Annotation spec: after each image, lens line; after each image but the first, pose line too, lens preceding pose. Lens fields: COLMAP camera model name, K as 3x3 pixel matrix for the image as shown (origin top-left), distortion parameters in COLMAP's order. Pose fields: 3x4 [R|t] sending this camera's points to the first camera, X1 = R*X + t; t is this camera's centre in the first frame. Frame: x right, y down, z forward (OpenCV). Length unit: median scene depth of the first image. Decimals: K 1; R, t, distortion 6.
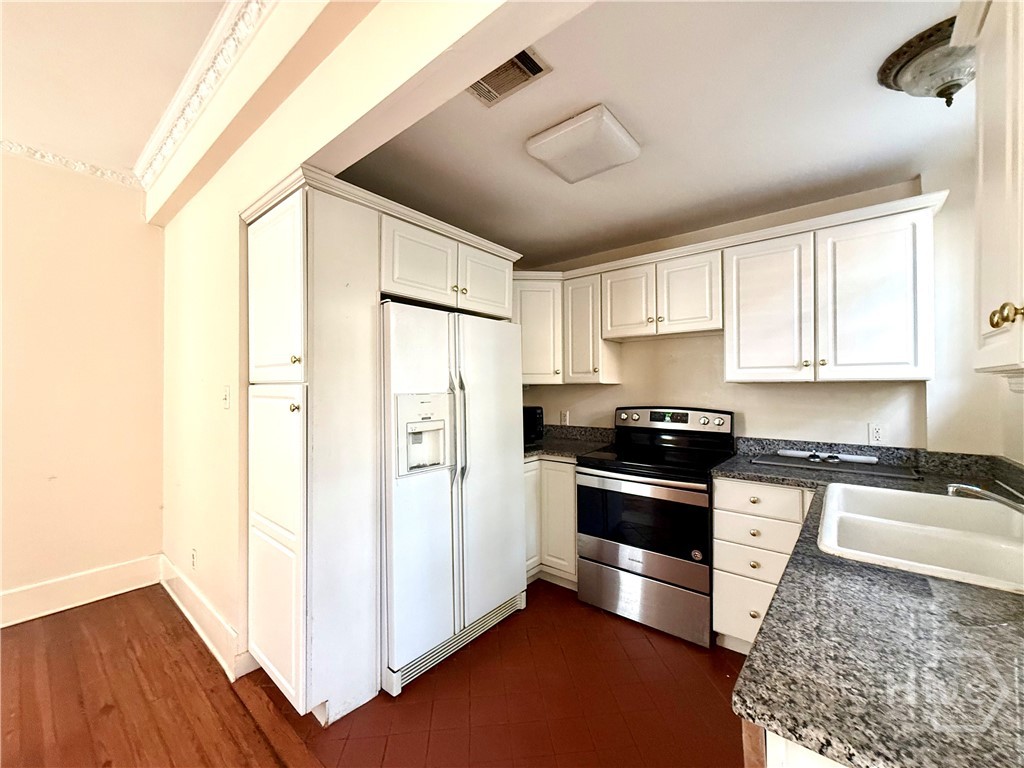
lens RADIAL K [[407.4, 0, 512.7], [0, 407.4, 384.1], [0, 0, 1]] dist [-0.001433, 0.000357]
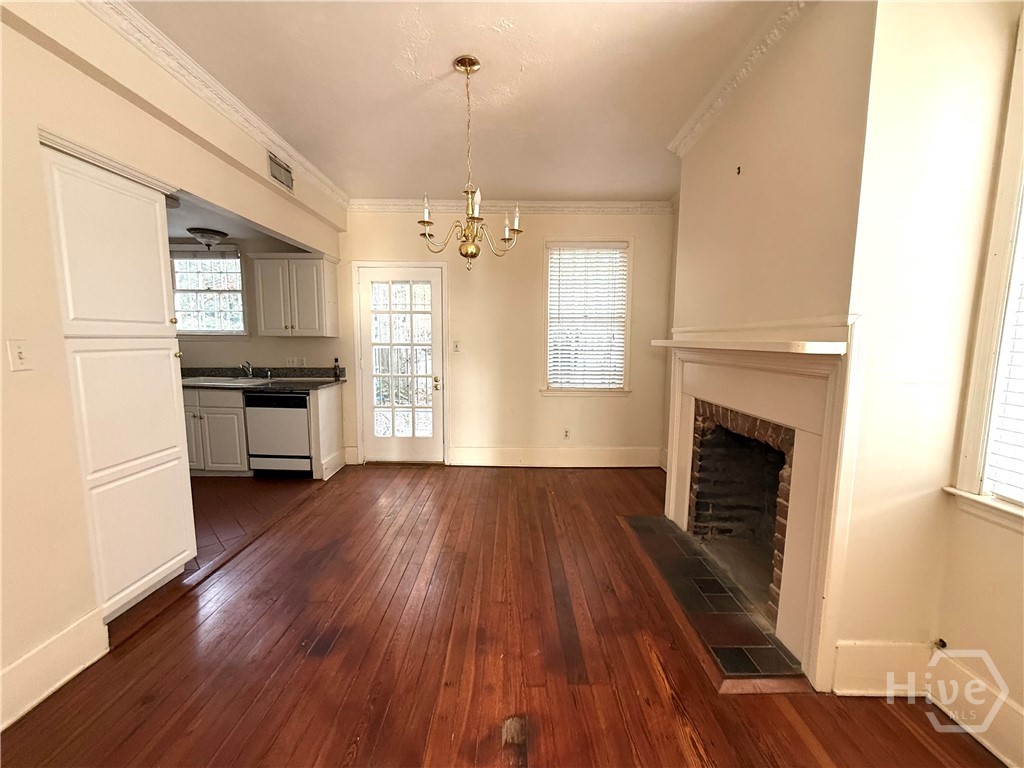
lens RADIAL K [[407.4, 0, 515.2], [0, 407.4, 383.5], [0, 0, 1]] dist [-0.001433, 0.000357]
pose [[-0.640100, -0.084632, 0.763616, -1.808699], [-0.004824, 0.994337, 0.106160, -0.000258], [-0.768277, 0.064269, -0.636884, 0.761107]]
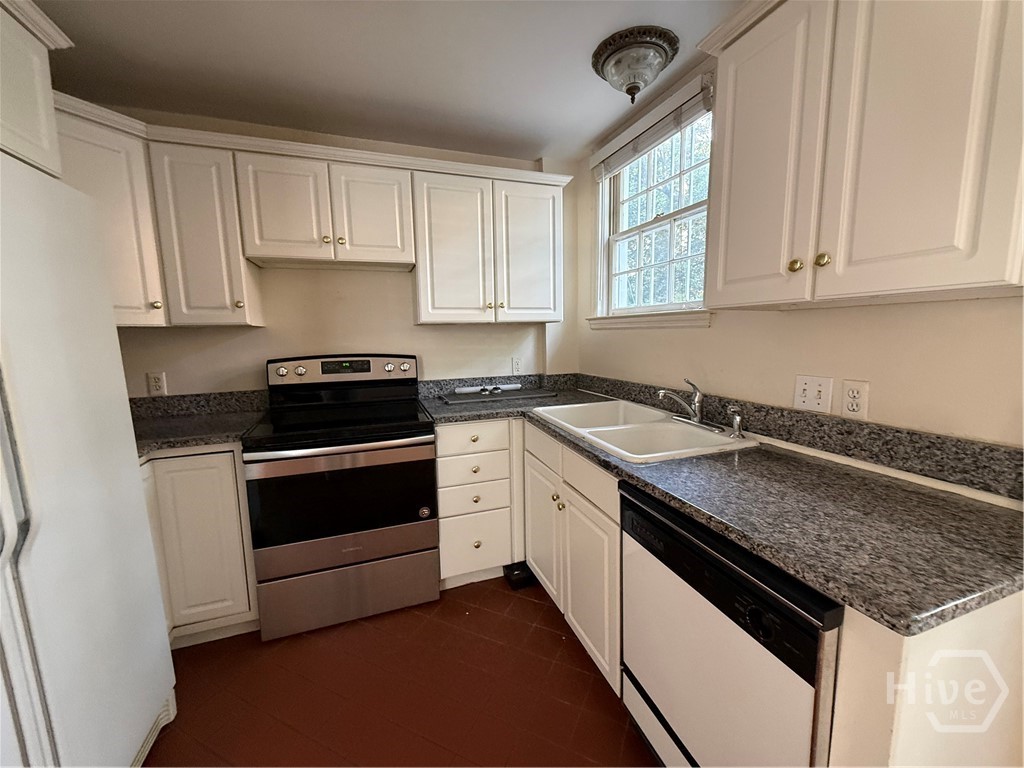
lens RADIAL K [[407.4, 0, 514.7], [0, 407.4, 383.4], [0, 0, 1]] dist [-0.001433, 0.000357]
pose [[0.507103, -0.113110, 0.854431, -0.196115], [0.011641, 0.992160, 0.124434, 0.020252], [-0.861807, -0.053155, 0.504444, 0.378150]]
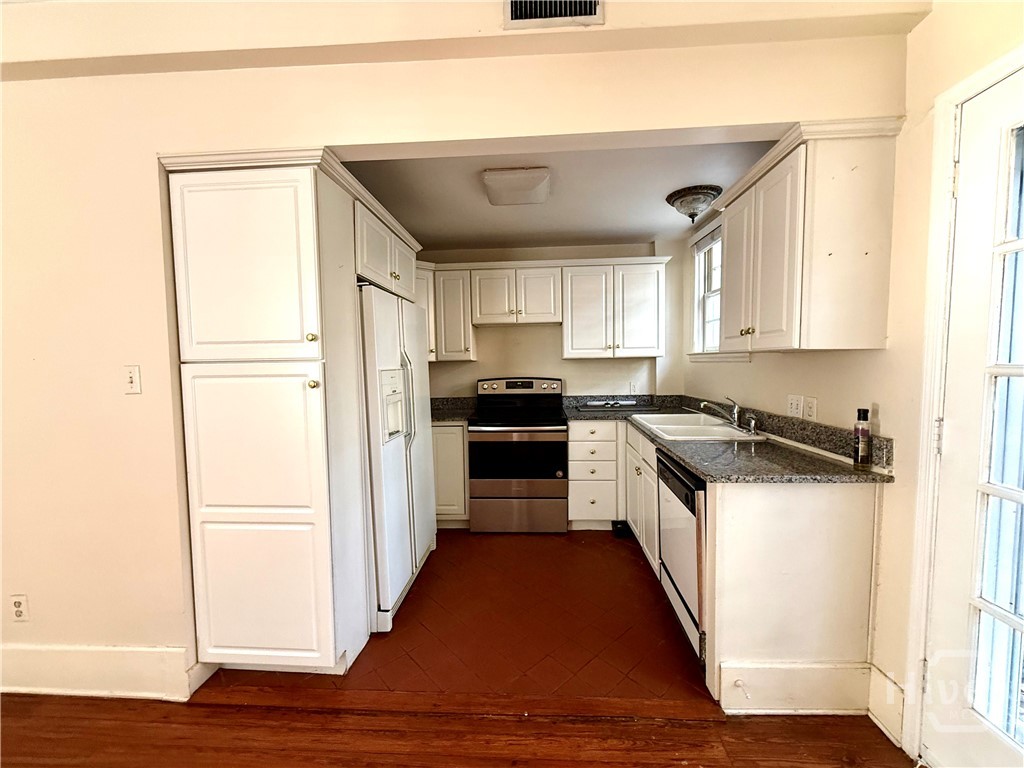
lens RADIAL K [[407.4, 0, 513.3], [0, 407.4, 385.1], [0, 0, 1]] dist [-0.001433, 0.000357]
pose [[0.806098, -0.043257, 0.590199, -0.558029], [0.011653, 0.998292, 0.057251, 0.004938], [-0.591667, -0.039272, 0.805225, -0.095534]]
